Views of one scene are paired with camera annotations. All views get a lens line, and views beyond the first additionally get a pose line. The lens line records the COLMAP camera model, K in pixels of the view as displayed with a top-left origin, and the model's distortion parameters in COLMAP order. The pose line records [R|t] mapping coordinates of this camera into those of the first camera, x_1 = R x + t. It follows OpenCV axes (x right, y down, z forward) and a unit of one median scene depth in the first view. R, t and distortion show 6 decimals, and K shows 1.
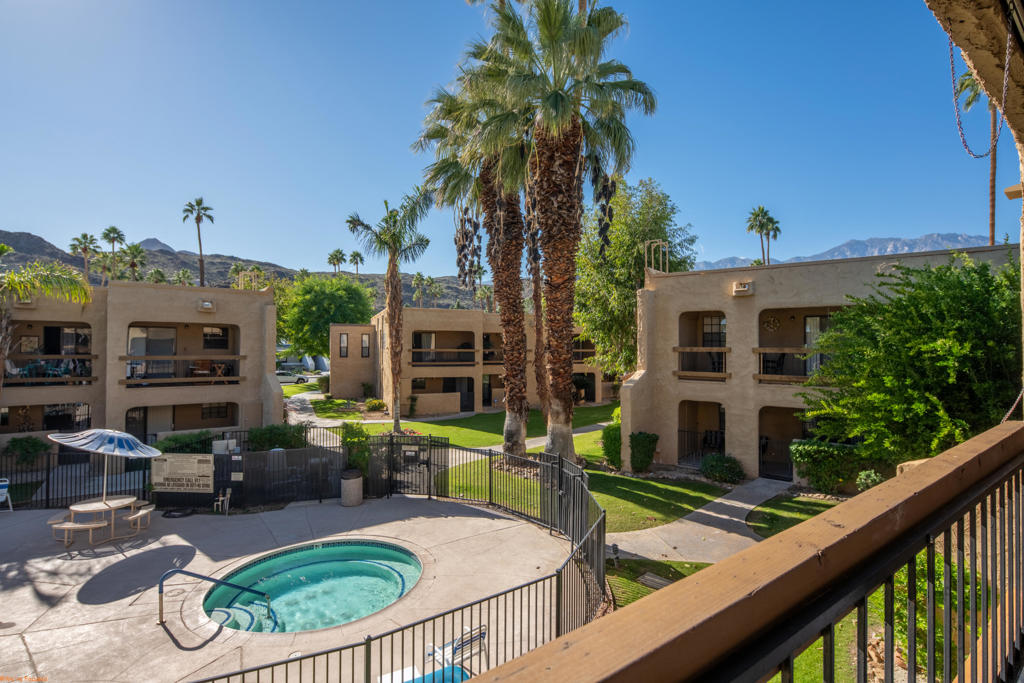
lens RADIAL K [[500.0, 0, 512.0], [0, 500.0, 341.5], [0, 0, 1]] dist [-0.000289, -0.001112]
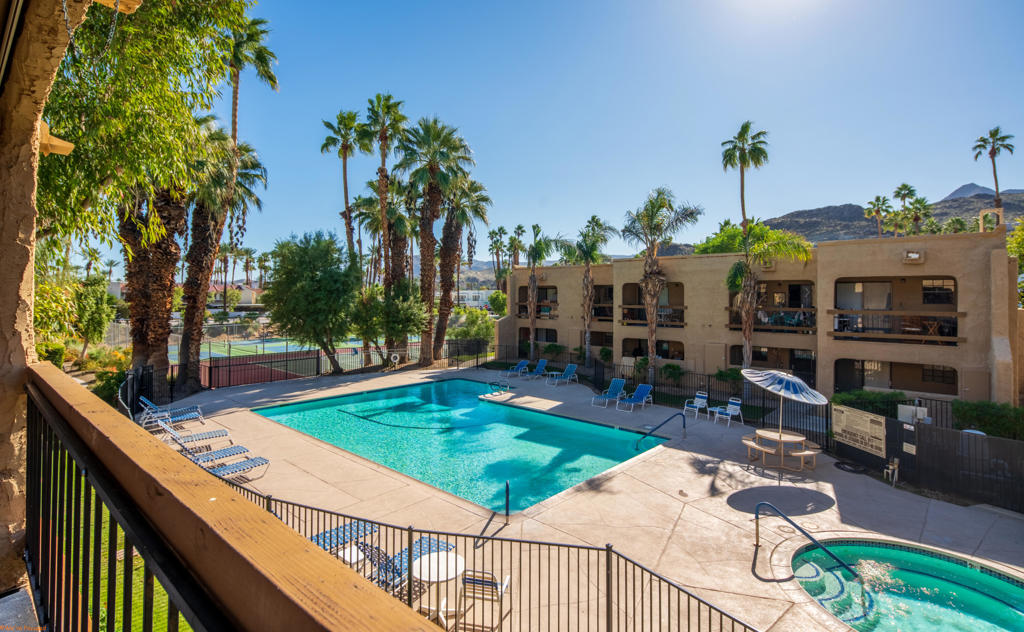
lens RADIAL K [[488.7, 0, 509.2], [0, 488.7, 292.5], [0, 0, 1]] dist [0.001006, -0.000262]
pose [[0.192239, -0.014722, -0.981238, 0.137694], [0.006288, 0.999885, -0.013770, 0.001651], [0.981328, -0.003523, 0.192310, 0.115970]]
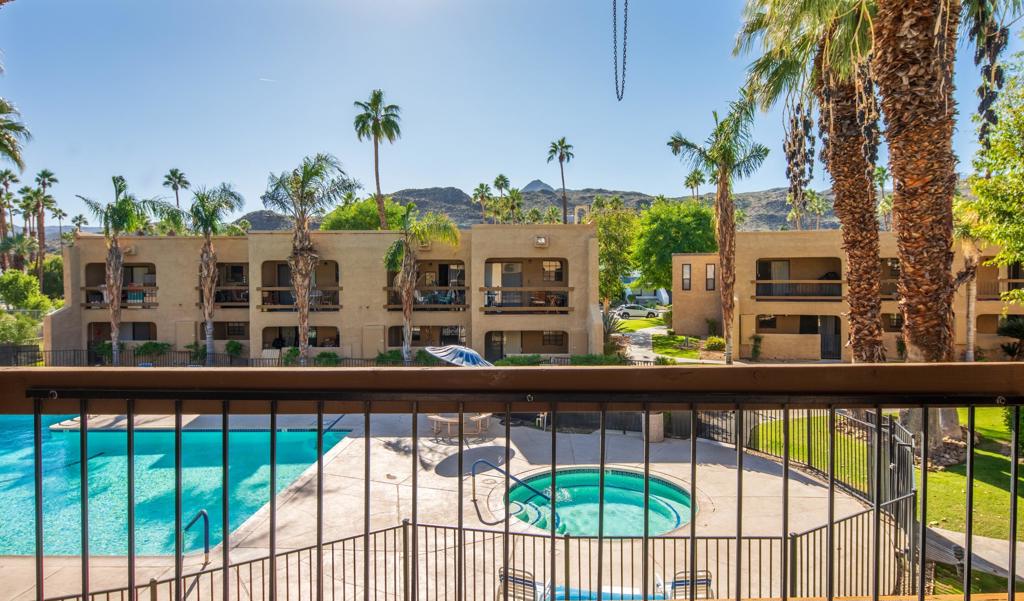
lens RADIAL K [[567.8, 0, 515.7], [0, 567.8, 289.5], [0, 0, 1]] dist [0.006889, 0.001497]
pose [[0.790068, 0.002734, -0.613013, 0.118910], [0.014714, 0.999617, 0.023422, 0.003558], [0.612843, -0.027525, 0.789725, -0.018796]]
